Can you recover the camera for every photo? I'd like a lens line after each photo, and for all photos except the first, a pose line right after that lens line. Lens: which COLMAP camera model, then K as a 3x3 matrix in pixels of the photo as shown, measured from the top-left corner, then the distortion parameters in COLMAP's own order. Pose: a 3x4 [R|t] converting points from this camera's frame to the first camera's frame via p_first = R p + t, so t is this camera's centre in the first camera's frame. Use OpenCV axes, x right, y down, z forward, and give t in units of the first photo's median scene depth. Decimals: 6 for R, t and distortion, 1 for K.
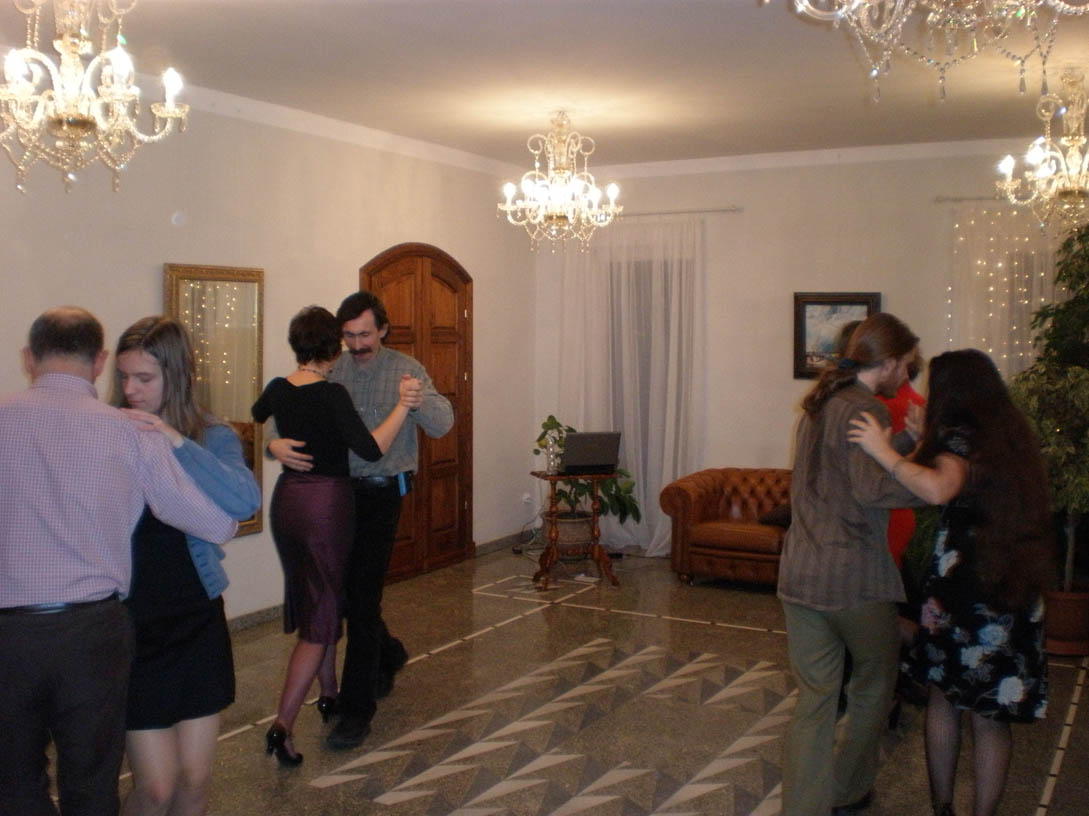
lens RADIAL K [[1170.3, 0, 525.2], [0, 1170.3, 403.8], [0, 0, 1]] dist [-0.075599, -0.182490]
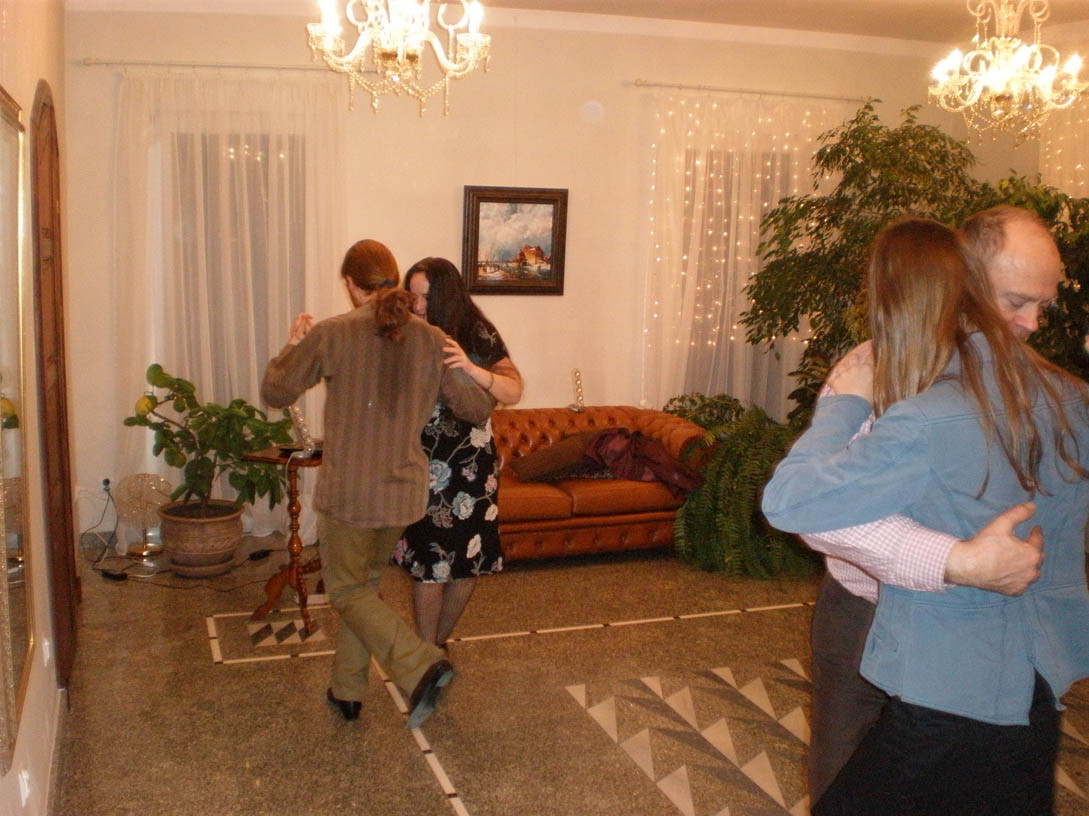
lens RADIAL K [[1170.3, 0, 525.2], [0, 1170.3, 403.8], [0, 0, 1]] dist [-0.075599, -0.182490]
pose [[0.669220, -0.104050, 0.735743, -0.345168], [0.036058, 0.993528, 0.107709, -0.032919], [-0.742189, -0.045551, 0.668641, 0.440699]]
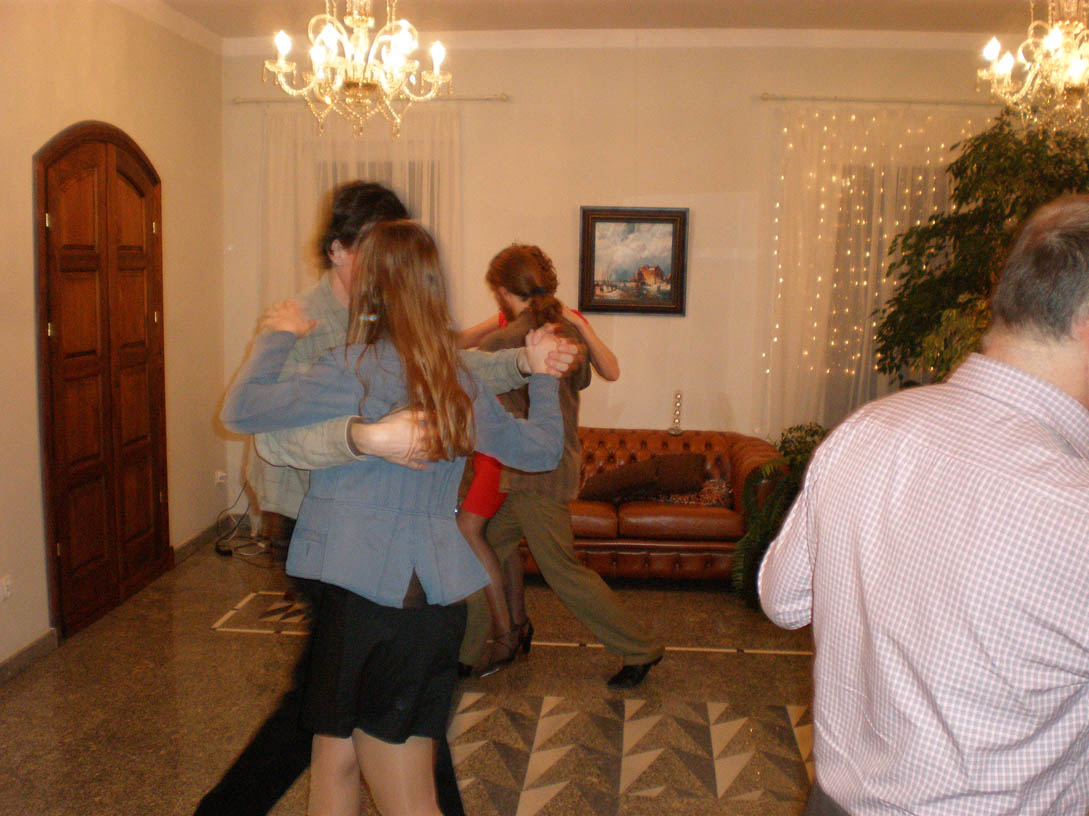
lens RADIAL K [[1170.3, 0, 525.2], [0, 1170.3, 403.8], [0, 0, 1]] dist [-0.075599, -0.182490]
pose [[0.909480, -0.044884, 0.413317, -0.145016], [0.017614, 0.997422, 0.069557, -0.016597], [-0.415374, -0.055981, 0.907927, 0.281784]]
